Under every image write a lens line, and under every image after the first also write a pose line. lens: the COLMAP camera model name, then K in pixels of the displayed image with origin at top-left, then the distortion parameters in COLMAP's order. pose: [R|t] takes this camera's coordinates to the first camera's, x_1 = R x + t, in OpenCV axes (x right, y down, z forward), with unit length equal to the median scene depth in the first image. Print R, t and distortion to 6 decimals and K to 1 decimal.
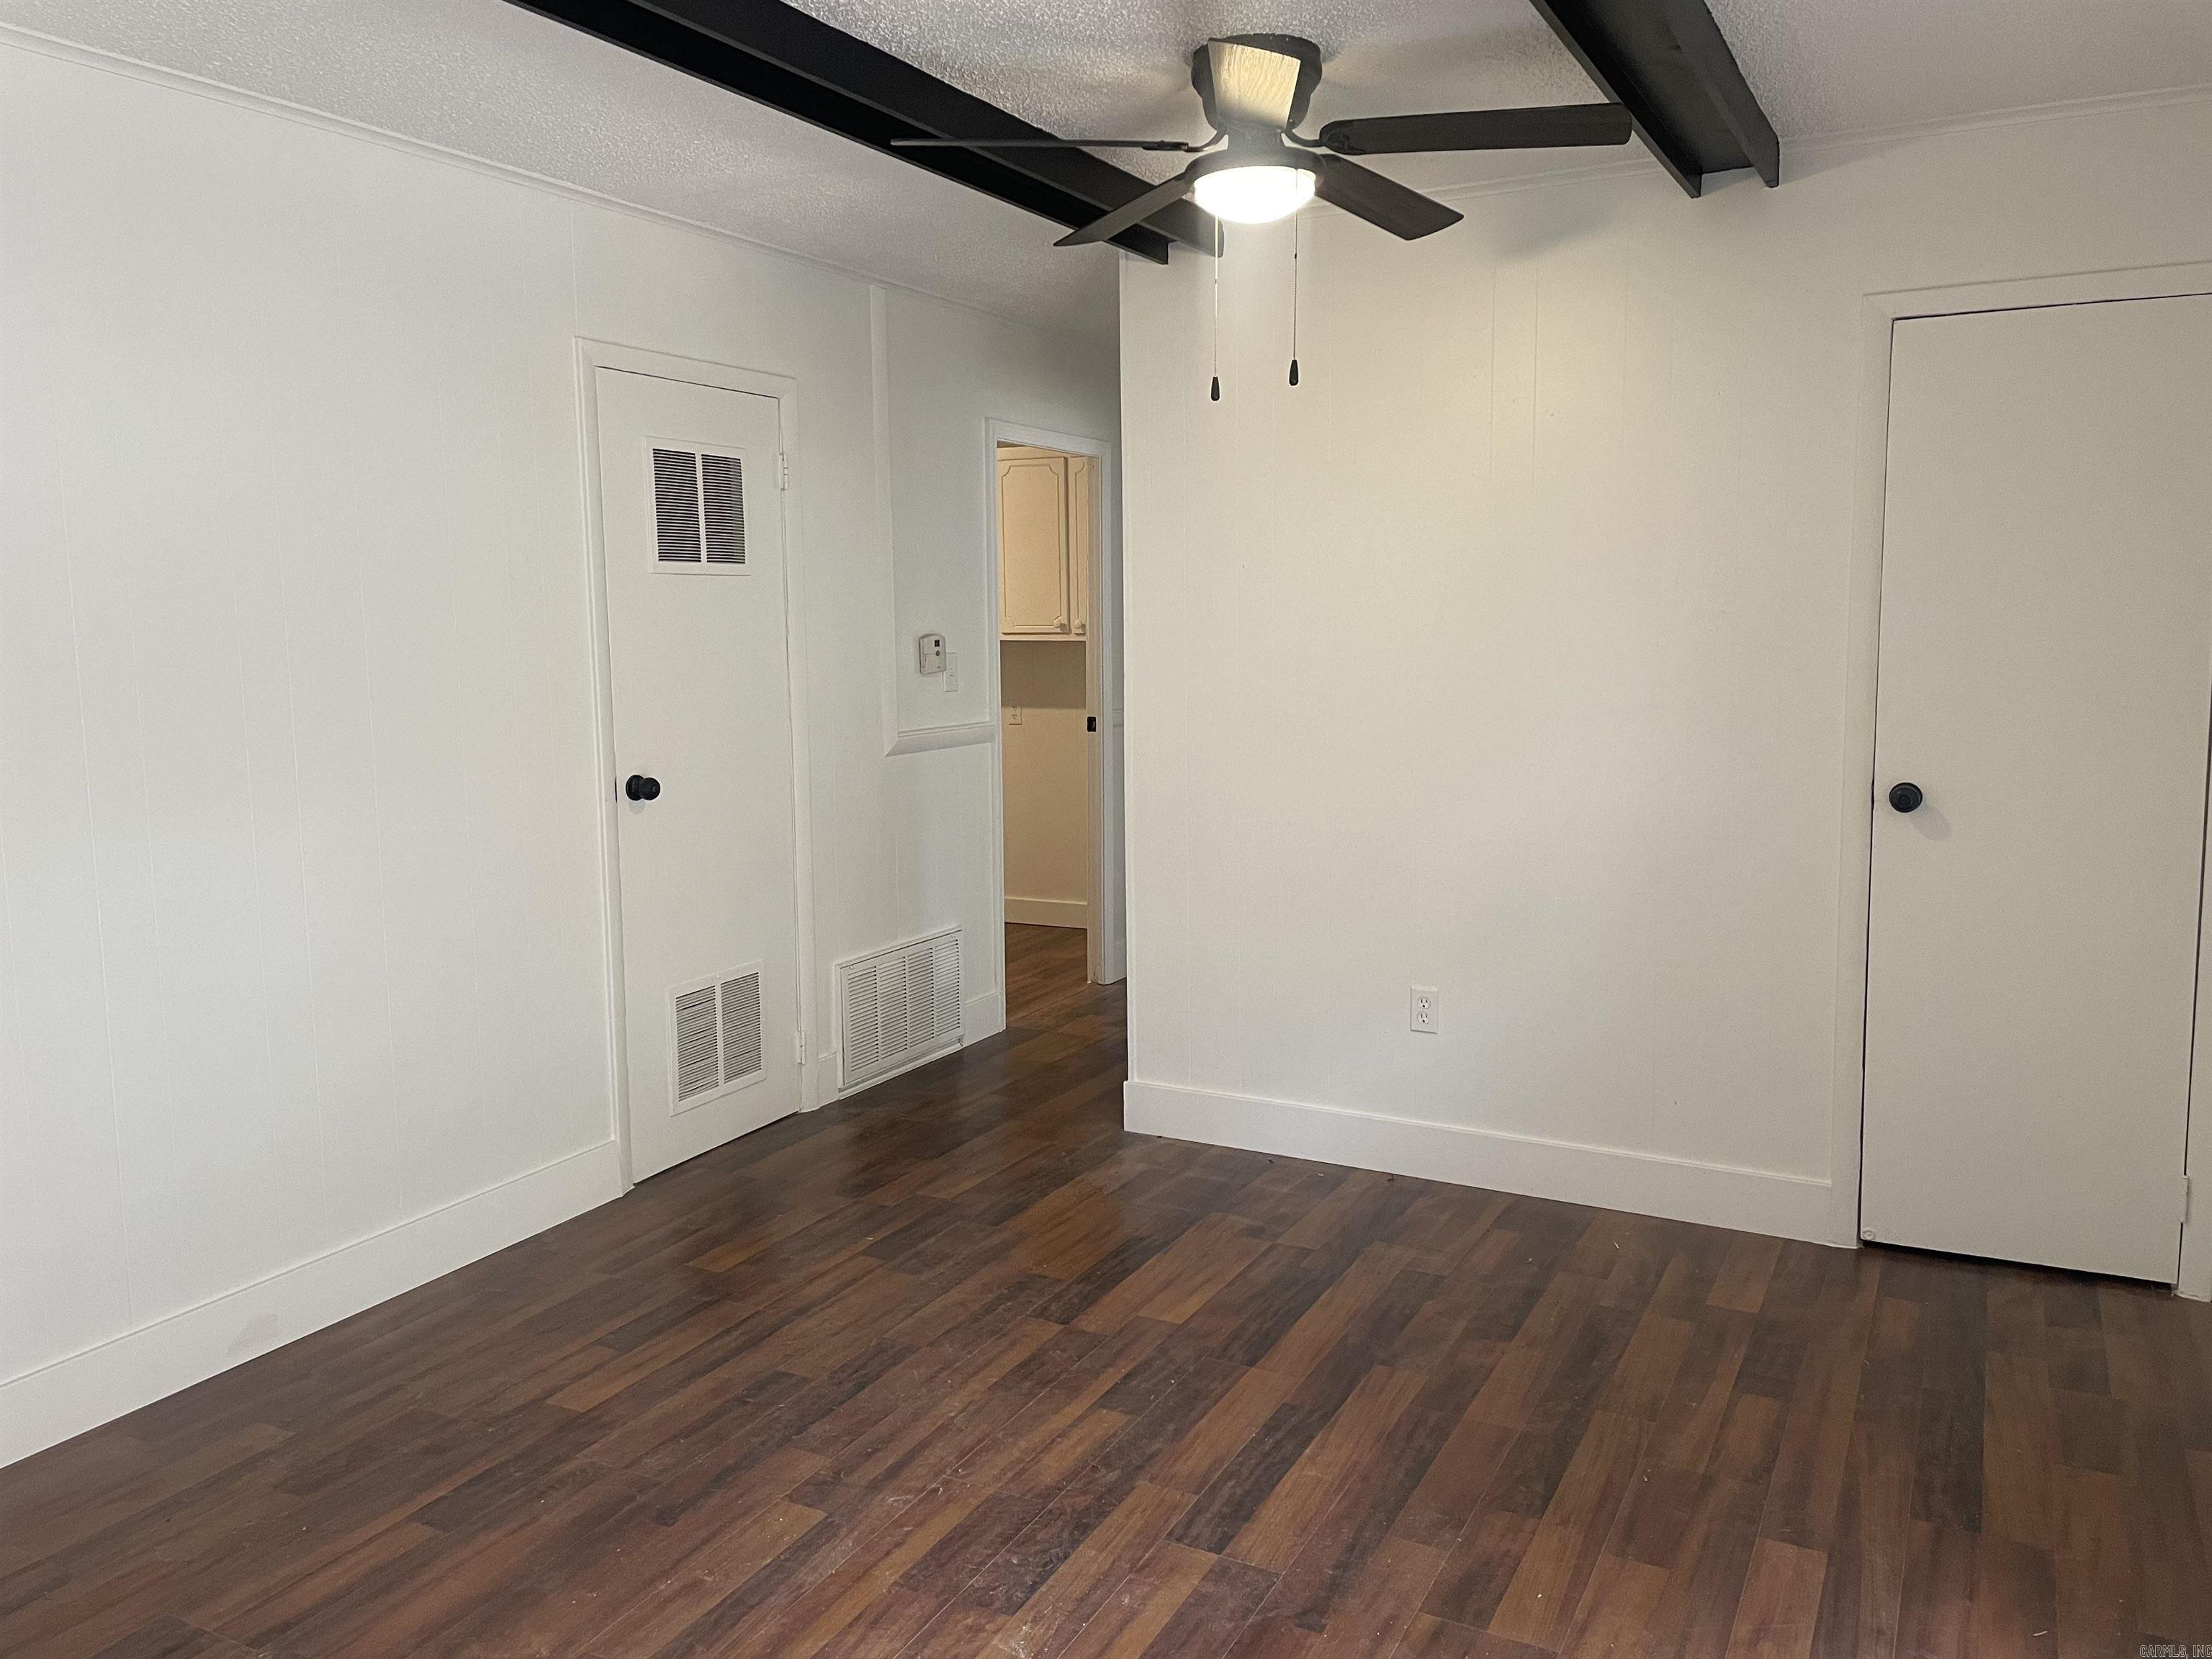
lens RADIAL K [[1680.8, 0, 1105.9], [0, 1680.8, 823.5], [0, 0, 1]] dist [0.013235, -0.001241]
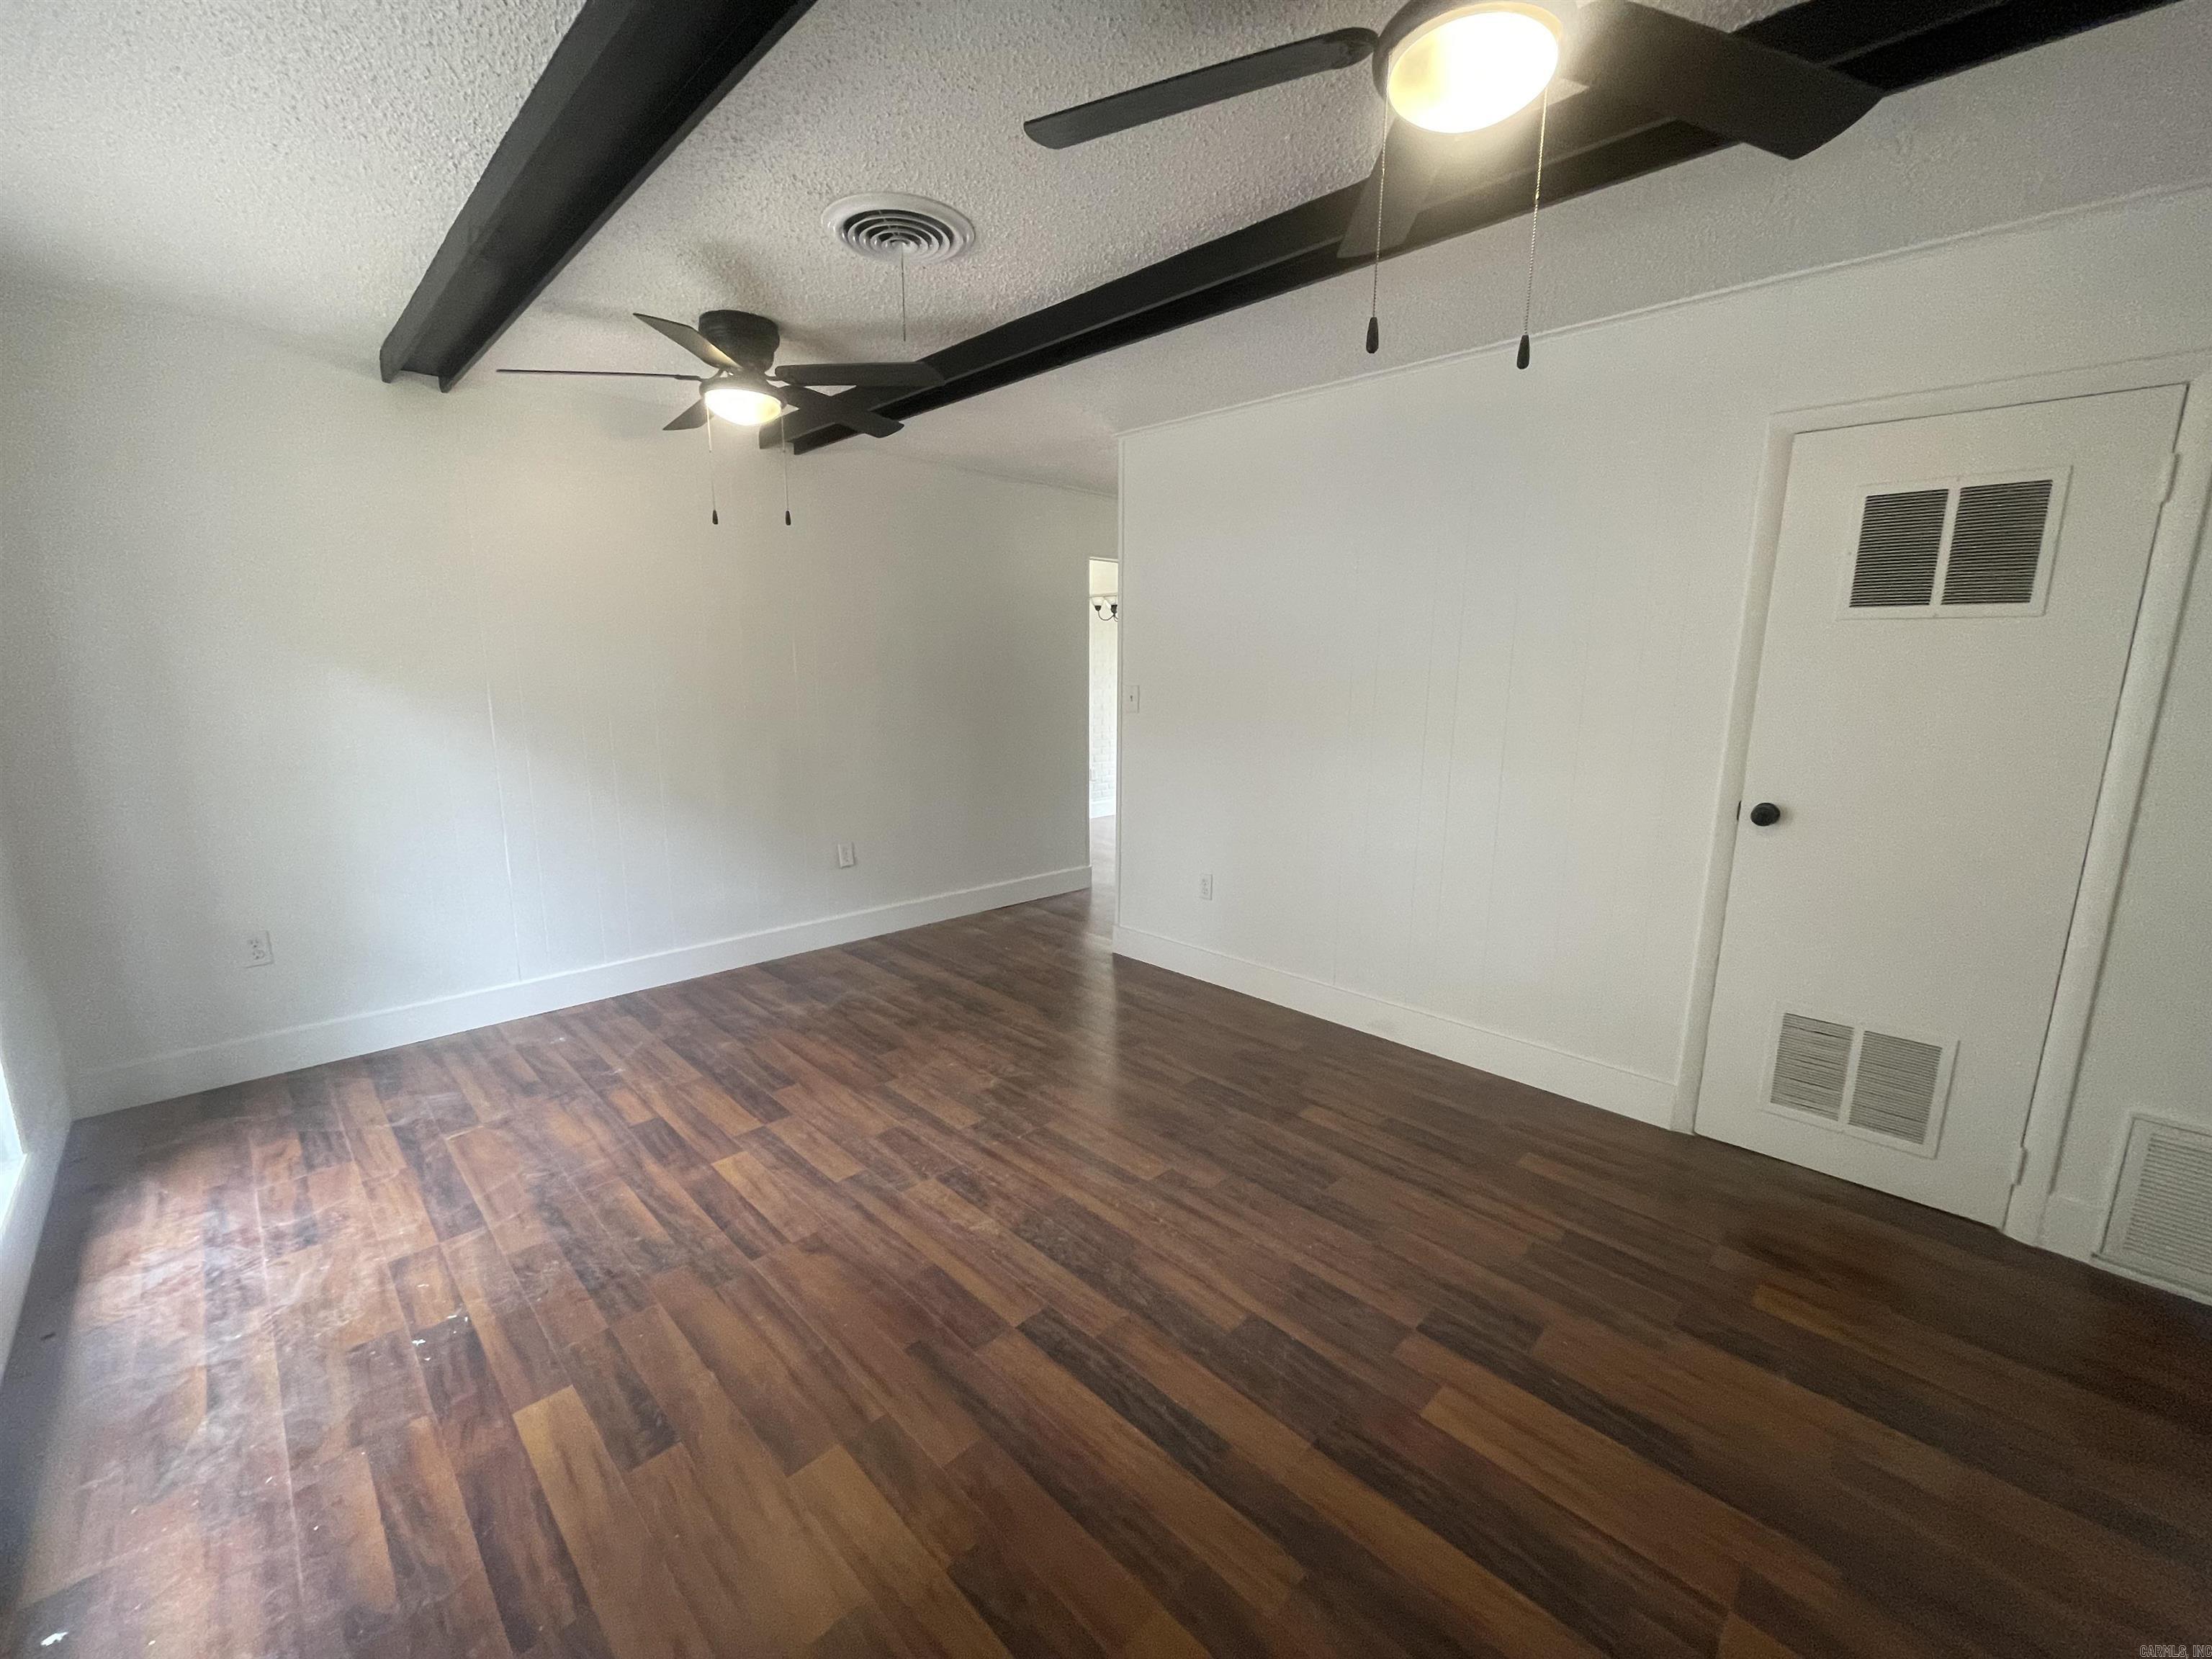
lens RADIAL K [[888.4, 0, 1100.8], [0, 888.4, 822.4], [0, 0, 1]] dist [-0.010263, 0.001086]
pose [[-0.299588, 0.179257, -0.937077, 0.560647], [-0.127747, 0.965810, 0.225594, -0.125805], [0.945477, 0.187294, -0.266446, 1.002594]]
